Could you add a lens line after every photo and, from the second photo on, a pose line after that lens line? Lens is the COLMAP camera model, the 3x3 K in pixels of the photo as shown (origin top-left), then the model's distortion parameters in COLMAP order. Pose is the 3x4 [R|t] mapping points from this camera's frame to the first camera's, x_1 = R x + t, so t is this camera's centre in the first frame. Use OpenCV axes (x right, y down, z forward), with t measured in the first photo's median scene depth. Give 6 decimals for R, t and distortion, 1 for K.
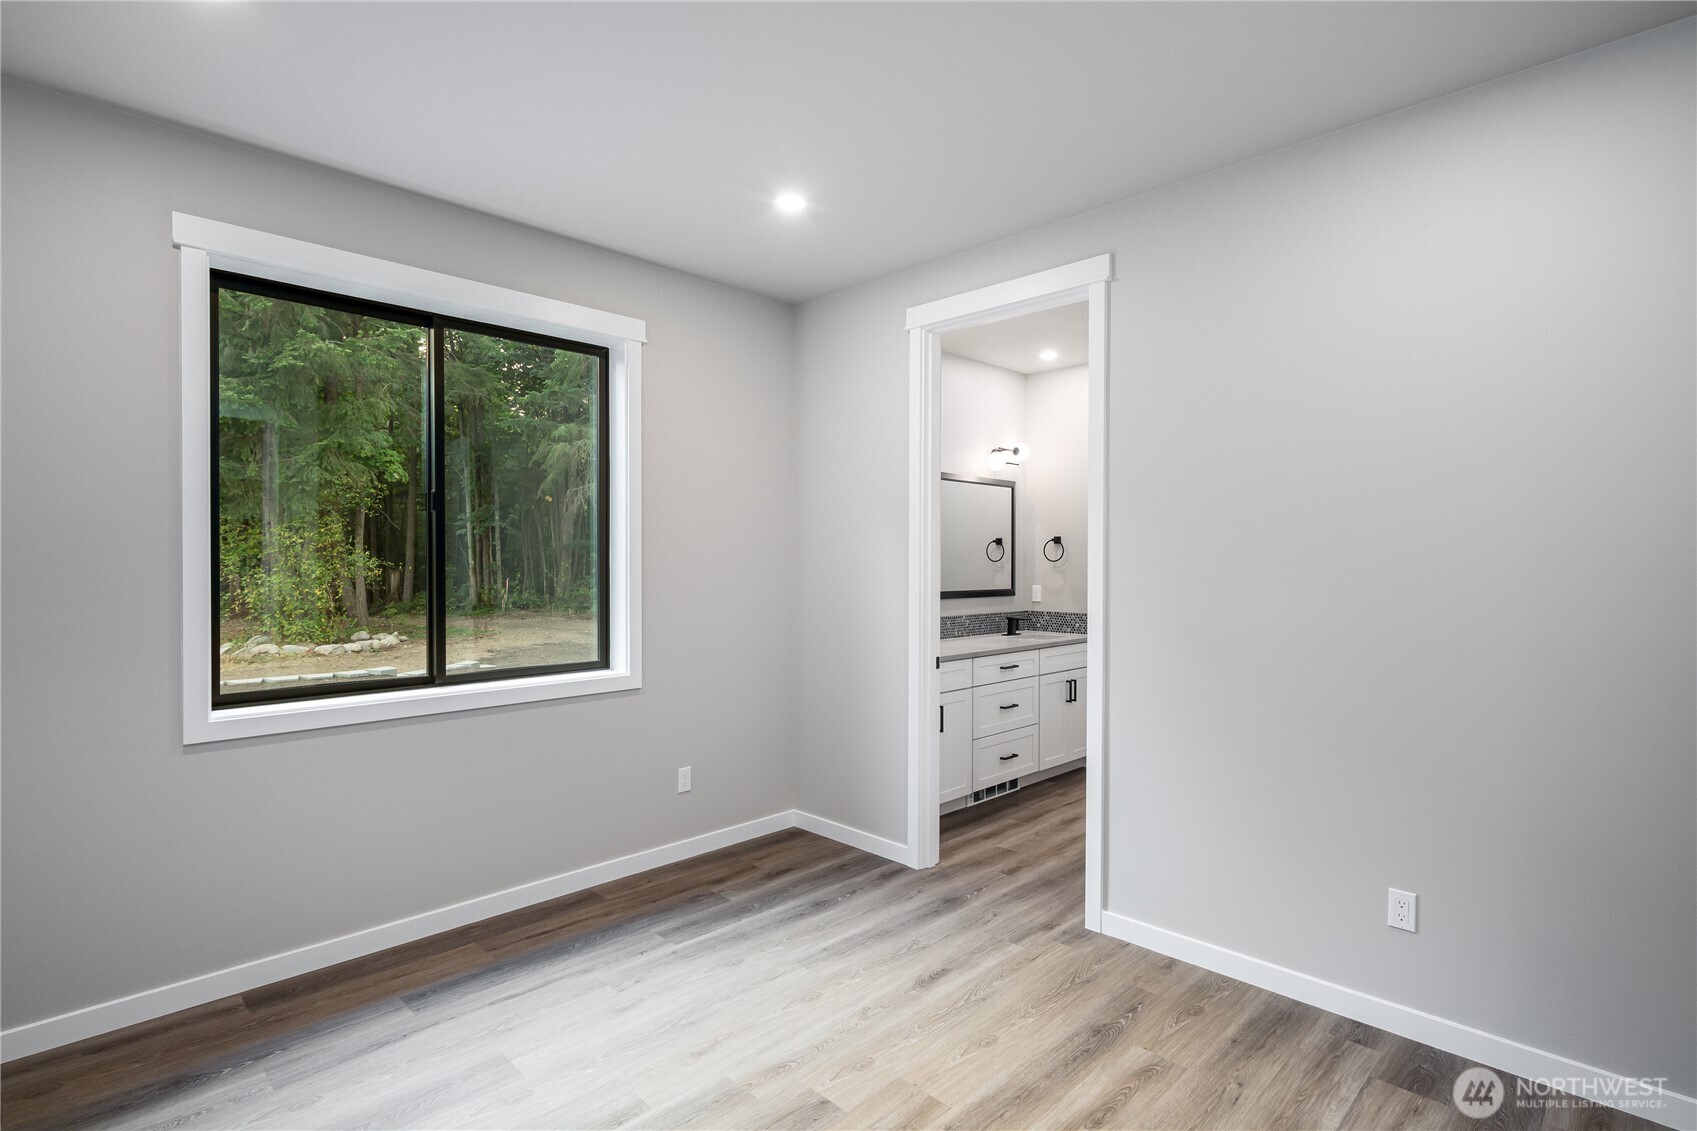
lens RADIAL K [[833.4, 0, 848.5], [0, 833.4, 565.5], [0, 0, 1]] dist [-0.001753, -0.000062]
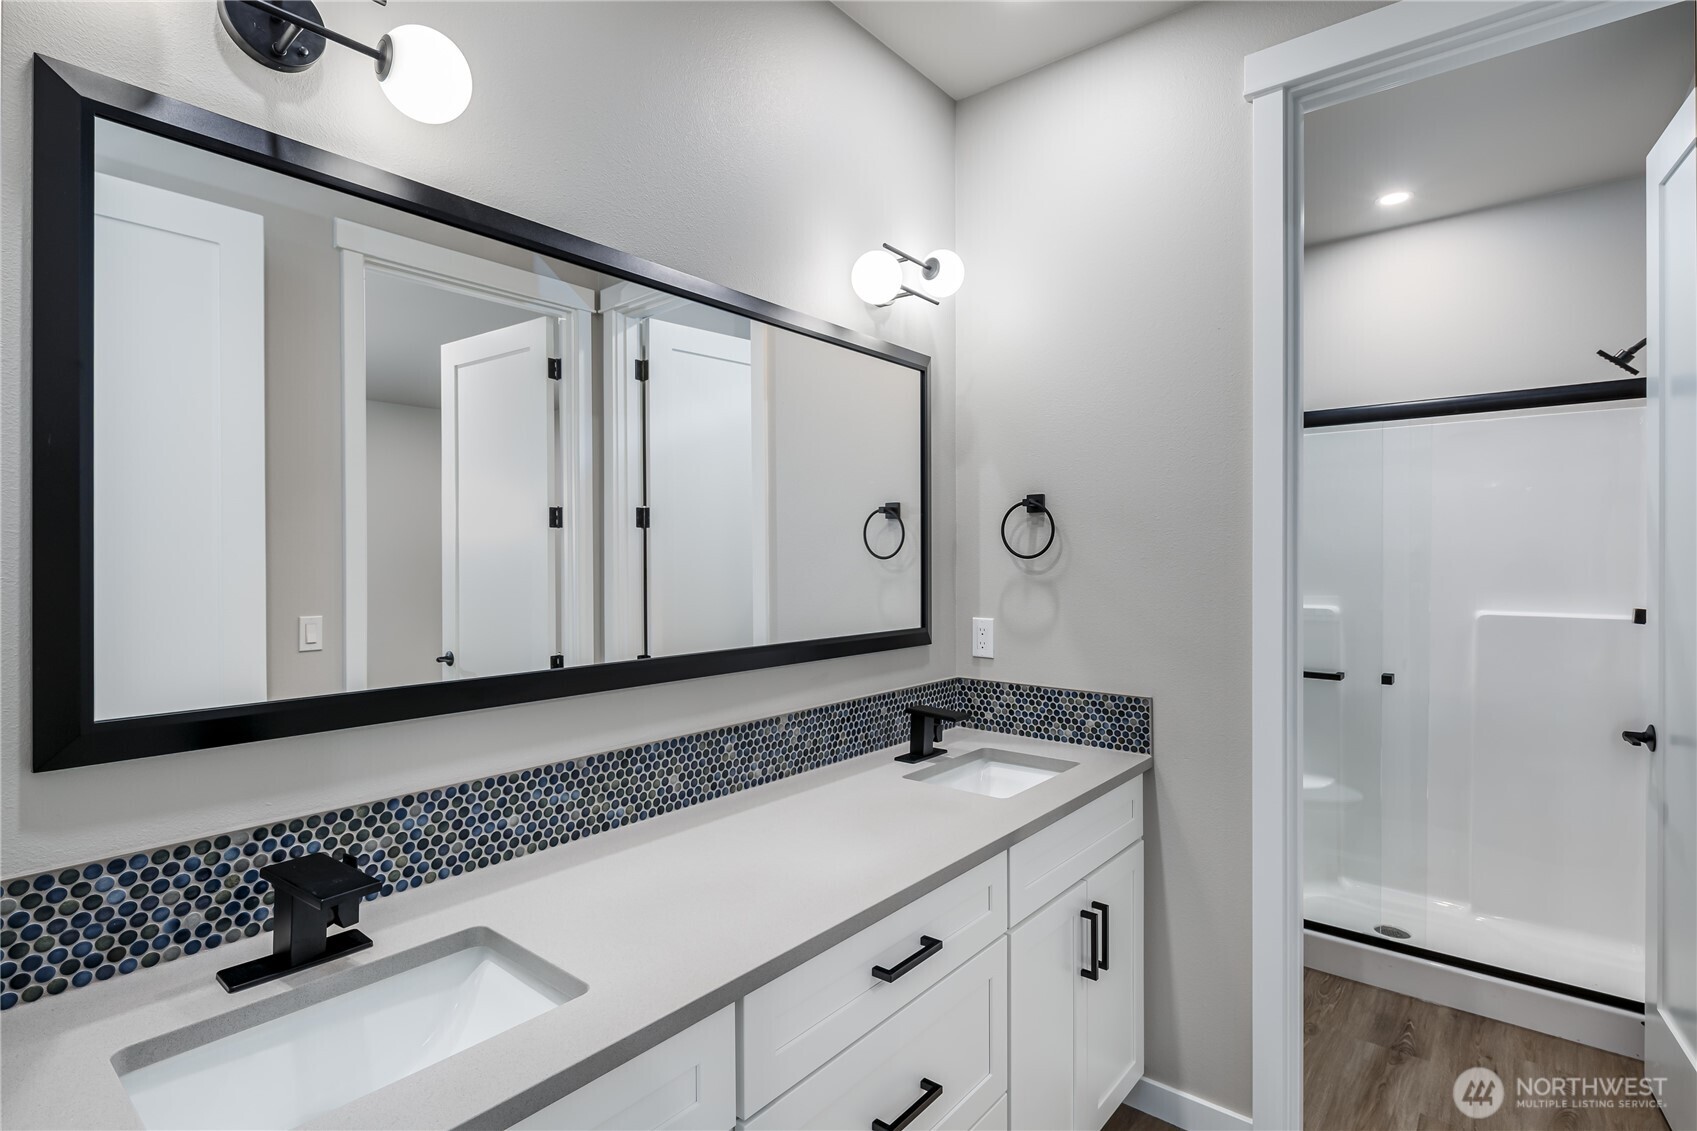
lens RADIAL K [[833.4, 0, 848.5], [0, 833.4, 565.5], [0, 0, 1]] dist [-0.001753, -0.000062]
pose [[0.995409, -0.003655, 0.095639, 0.124617], [0.003380, 0.999990, 0.003036, -0.002638], [-0.095649, -0.002699, 0.995411, 0.616510]]
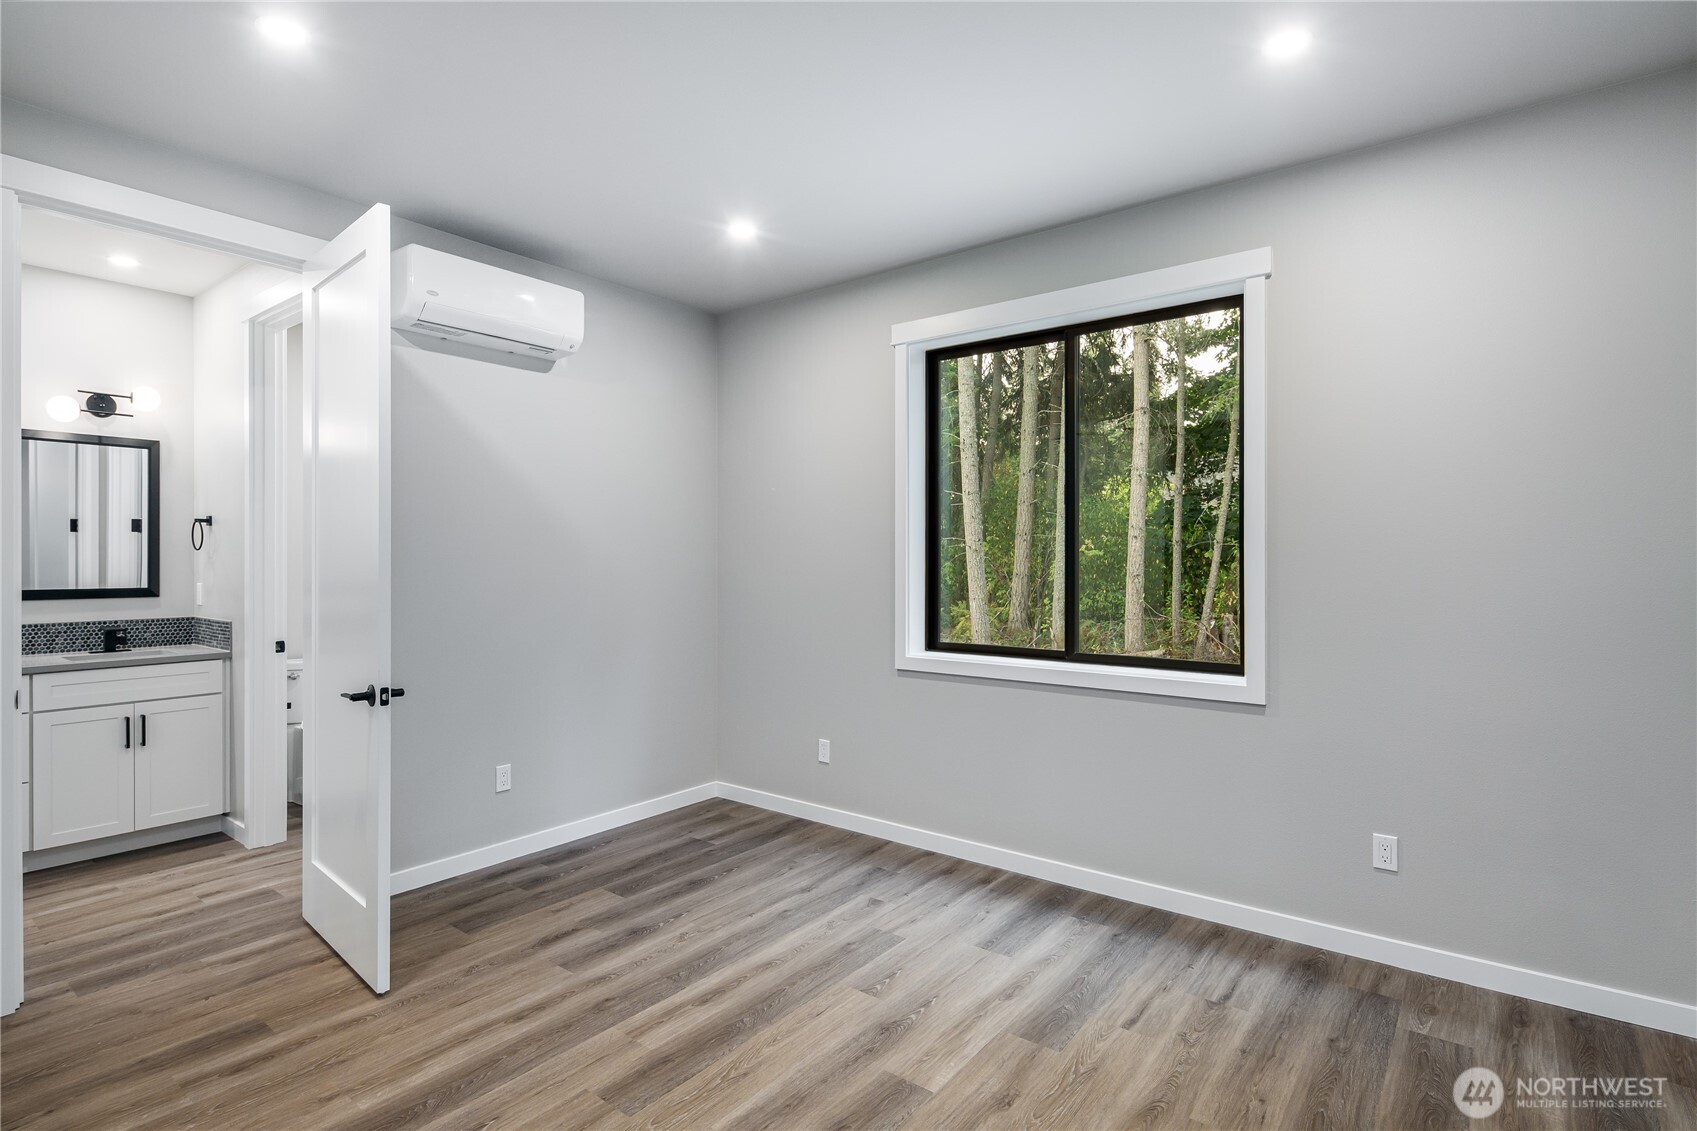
lens RADIAL K [[791.3, 0, 848.5], [0, 791.3, 565.5], [0, 0, 1]] dist [0.001548, 0.000213]
pose [[0.997358, 0.006655, 0.072332, 0.765243], [-0.007033, 0.999963, 0.004974, 0.000920], [-0.072296, -0.005470, 0.997368, 0.263144]]
